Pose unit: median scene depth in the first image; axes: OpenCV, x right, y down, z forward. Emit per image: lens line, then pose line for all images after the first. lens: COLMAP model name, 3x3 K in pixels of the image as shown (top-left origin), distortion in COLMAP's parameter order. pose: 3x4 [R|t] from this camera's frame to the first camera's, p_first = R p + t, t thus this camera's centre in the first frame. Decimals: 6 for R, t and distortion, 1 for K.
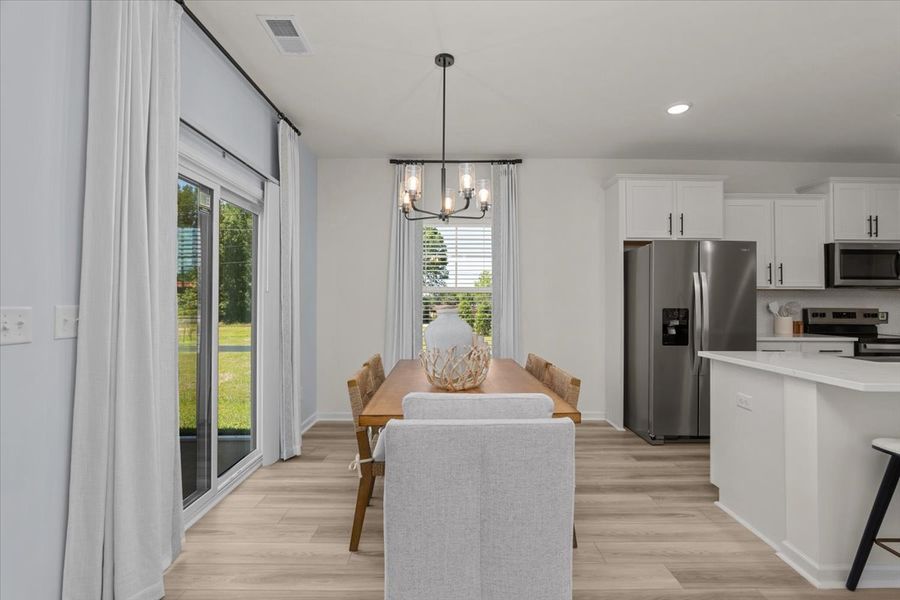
lens RADIAL K [[419.8, 0, 450.0], [0, 419.8, 300.0], [0, 0, 1]] dist [-0.014799, 0.000690]
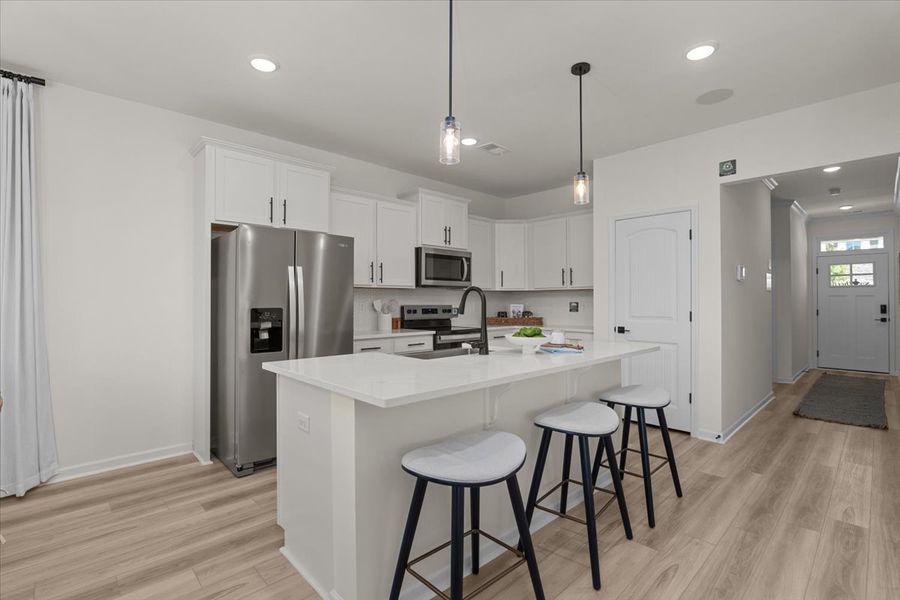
lens RADIAL K [[419.8, 0, 450.0], [0, 419.8, 300.0], [0, 0, 1]] dist [-0.014799, 0.000690]
pose [[0.730237, -0.003819, 0.683183, 0.206794], [0.000235, 0.999986, 0.005339, -0.000567], [-0.683194, -0.003738, 0.730227, 0.117967]]
